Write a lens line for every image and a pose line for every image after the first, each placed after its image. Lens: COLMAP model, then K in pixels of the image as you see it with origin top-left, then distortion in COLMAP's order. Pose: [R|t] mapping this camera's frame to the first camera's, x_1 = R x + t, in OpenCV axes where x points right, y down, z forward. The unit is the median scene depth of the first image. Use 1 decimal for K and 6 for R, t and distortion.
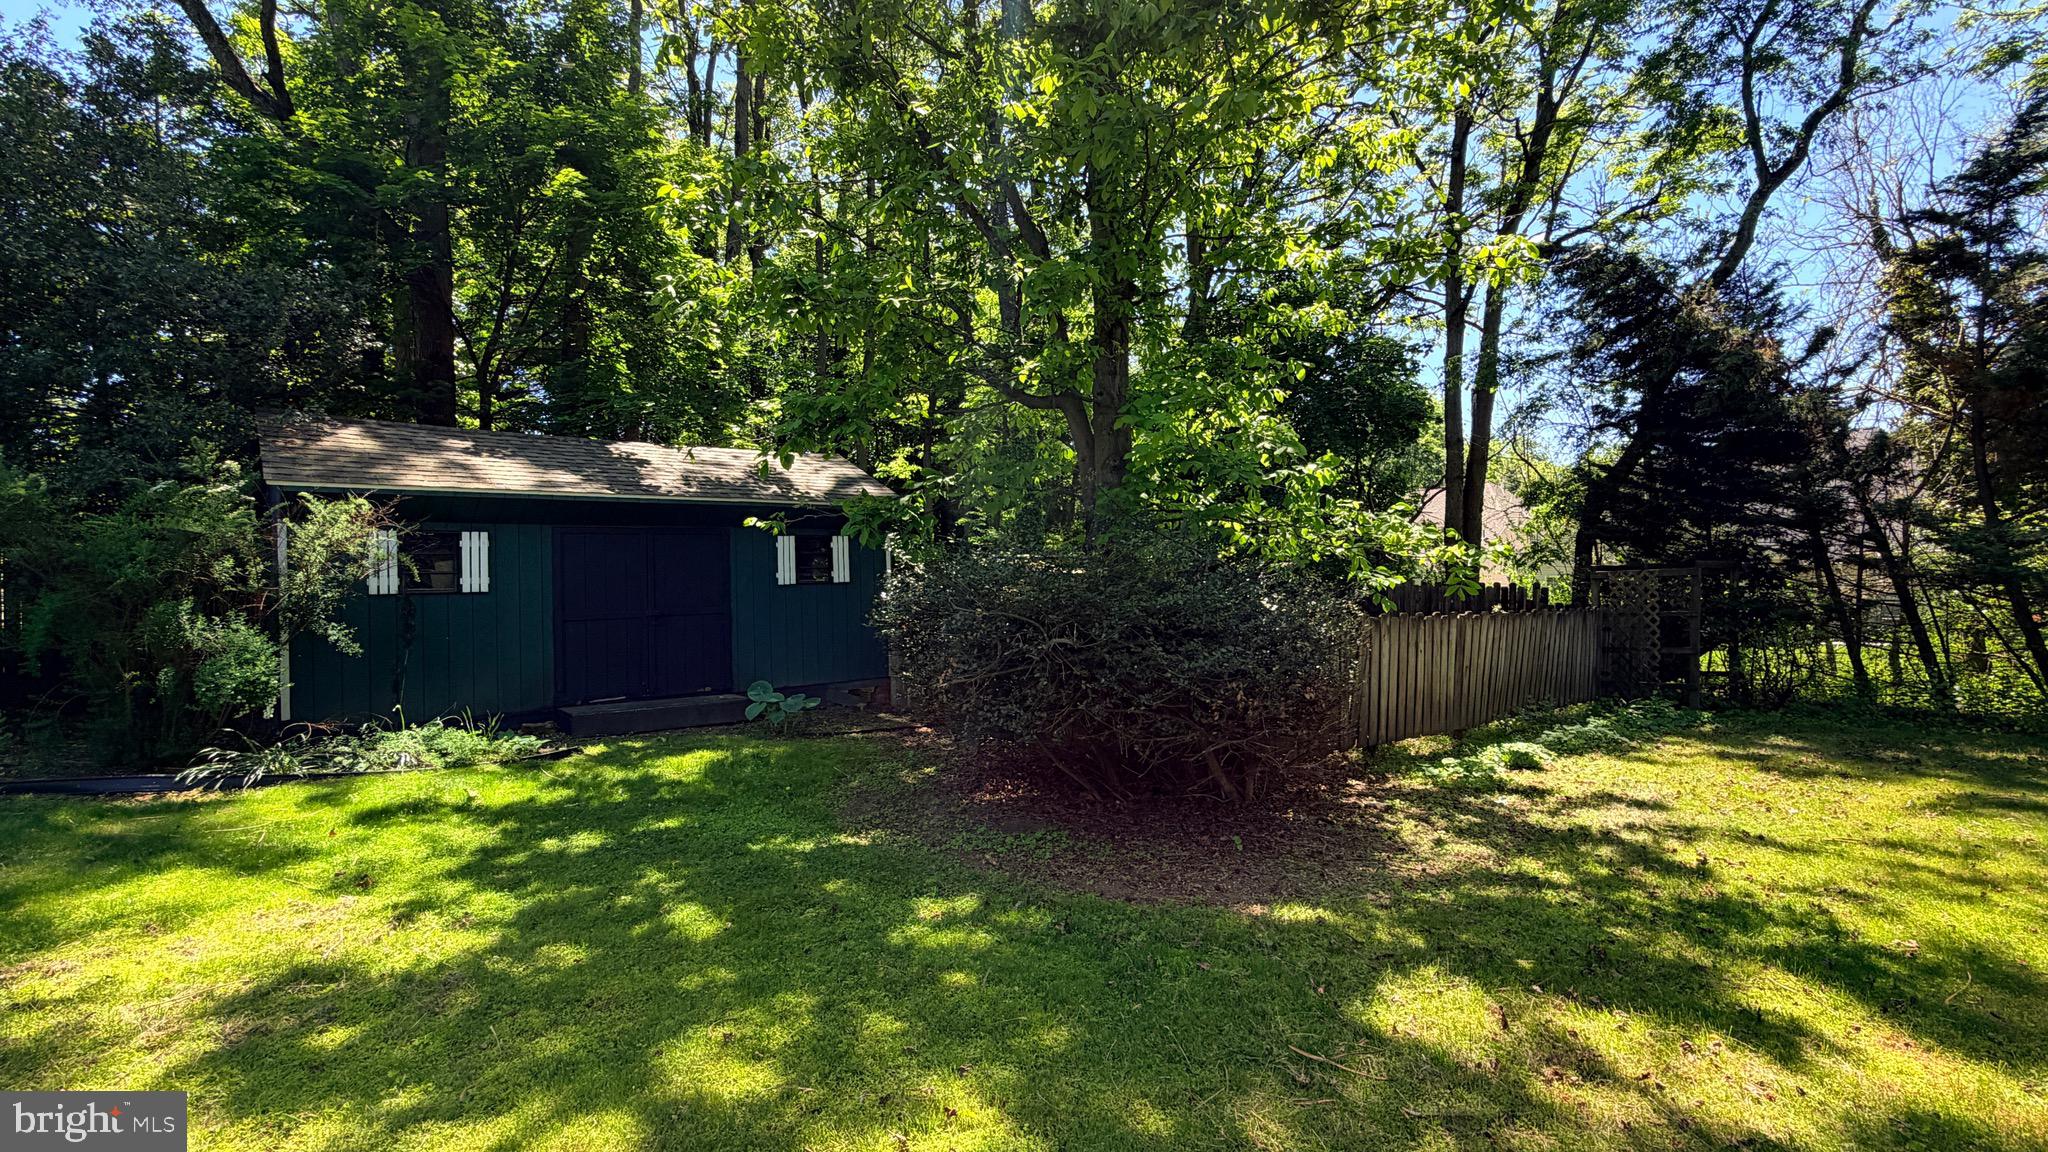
lens RADIAL K [[964.9, 0, 1024.0], [0, 964.9, 576.0], [0, 0, 1]] dist [0.000702, 0.000018]
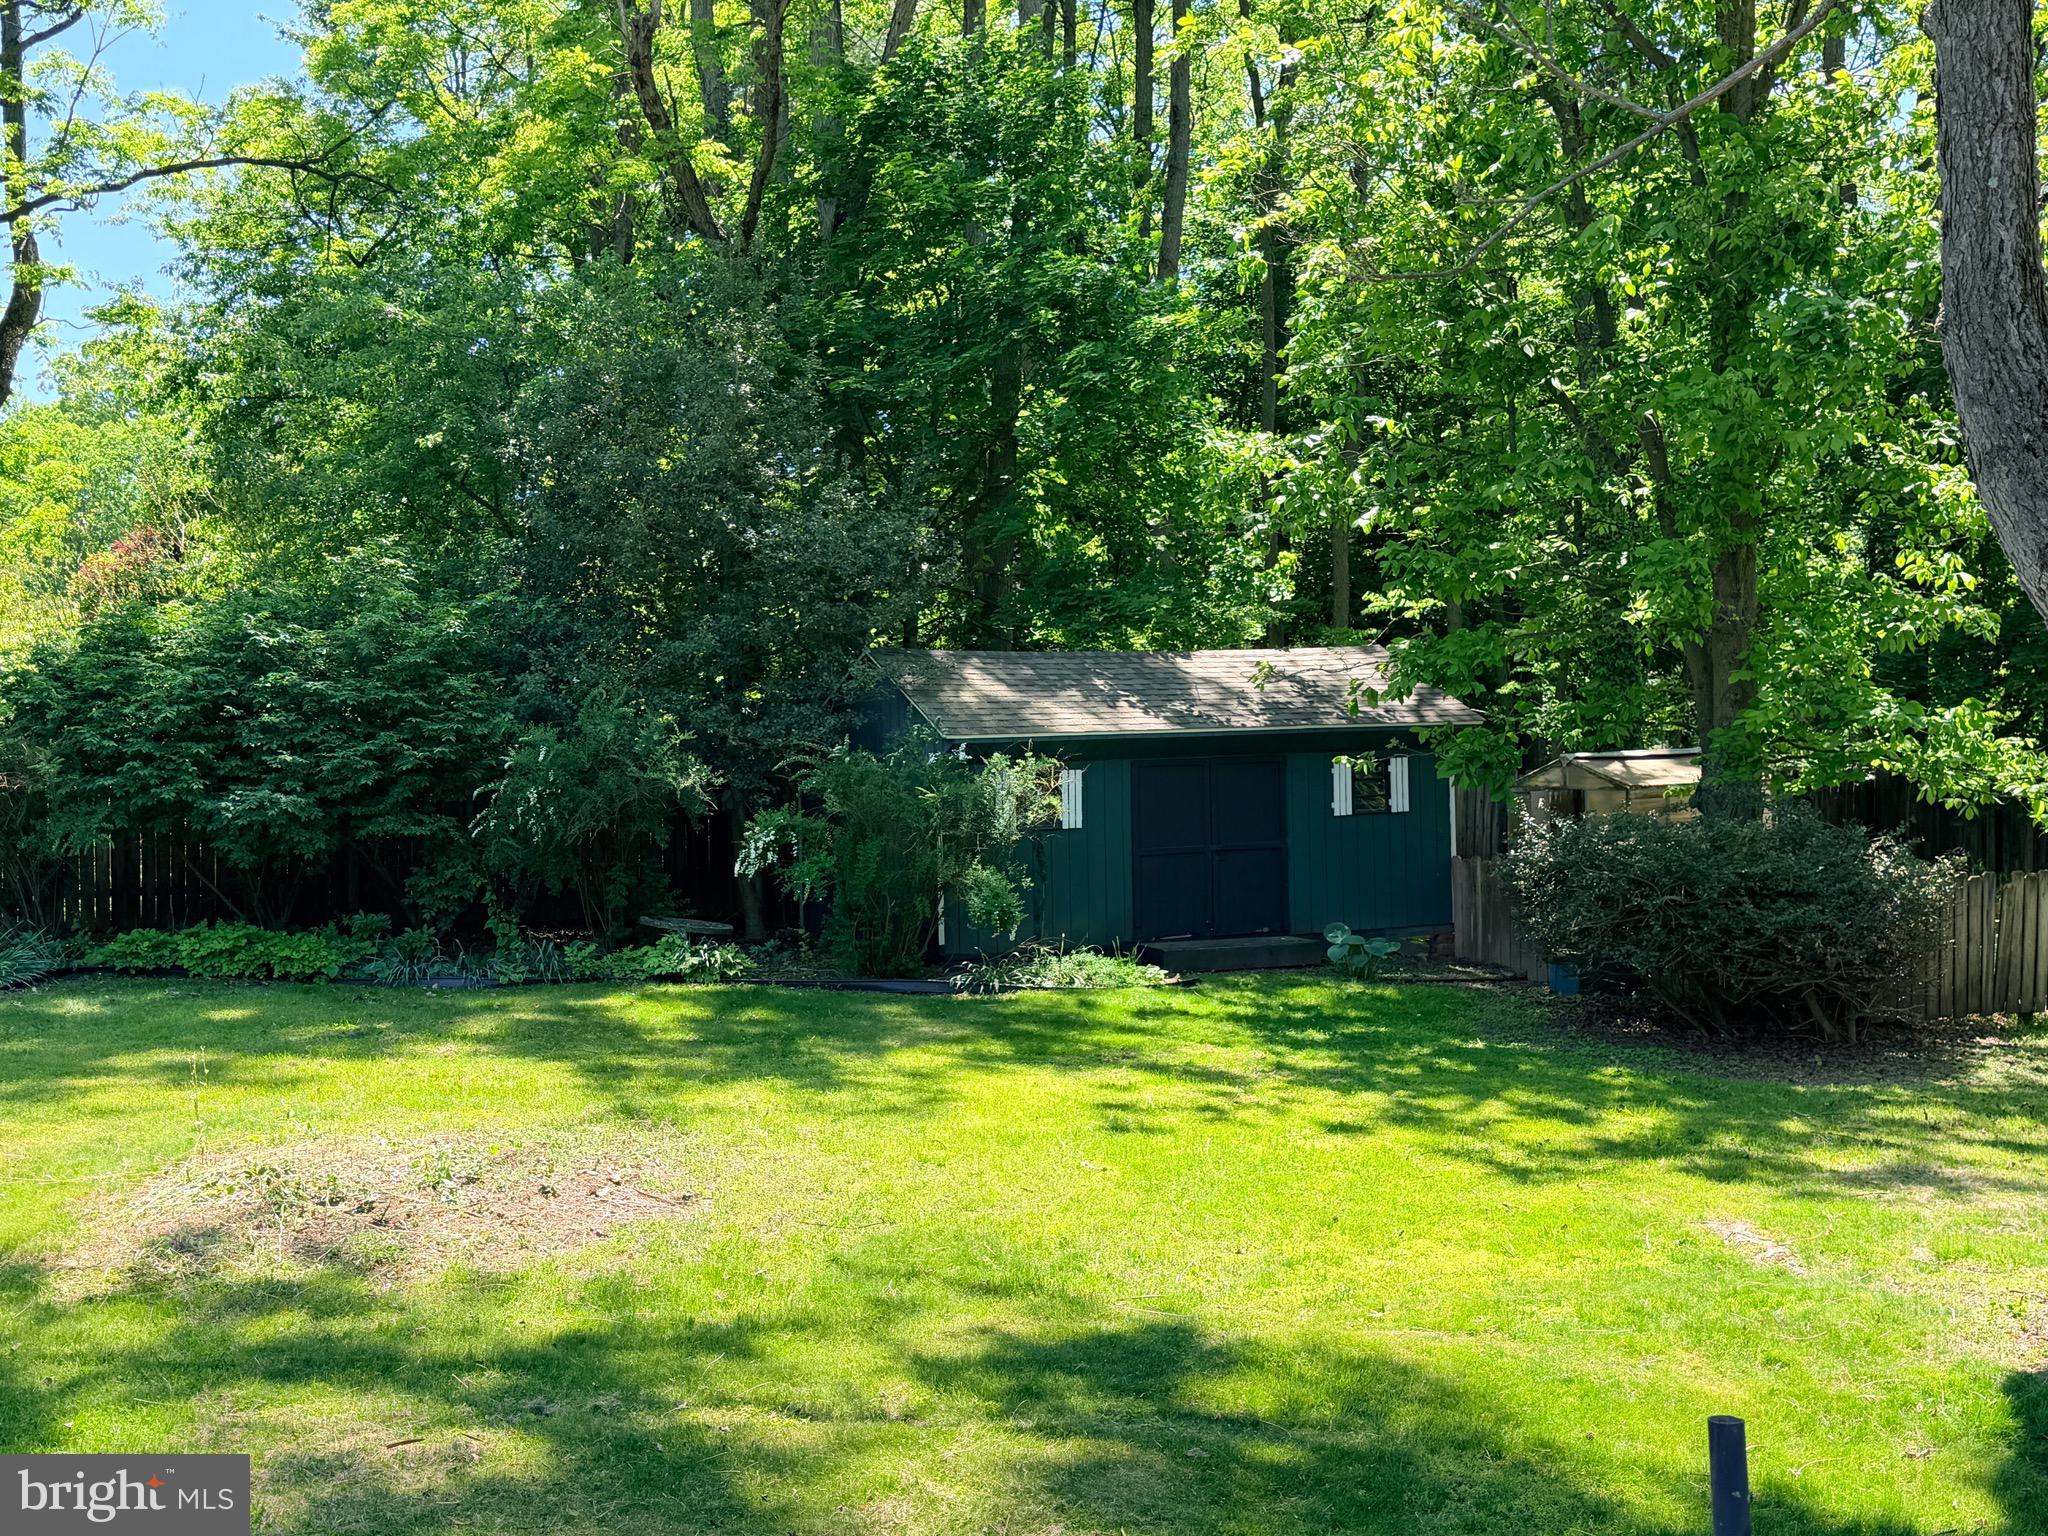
lens RADIAL K [[2260.9, 0, 1024.0], [0, 2260.9, 768.0], [0, 0, 1]] dist [0.138725, 0.002534]
pose [[0.972234, 0.008985, -0.233837, -0.056627], [-0.001403, 0.999468, 0.032571, -0.128720], [0.234006, -0.031339, 0.971730, -1.370478]]
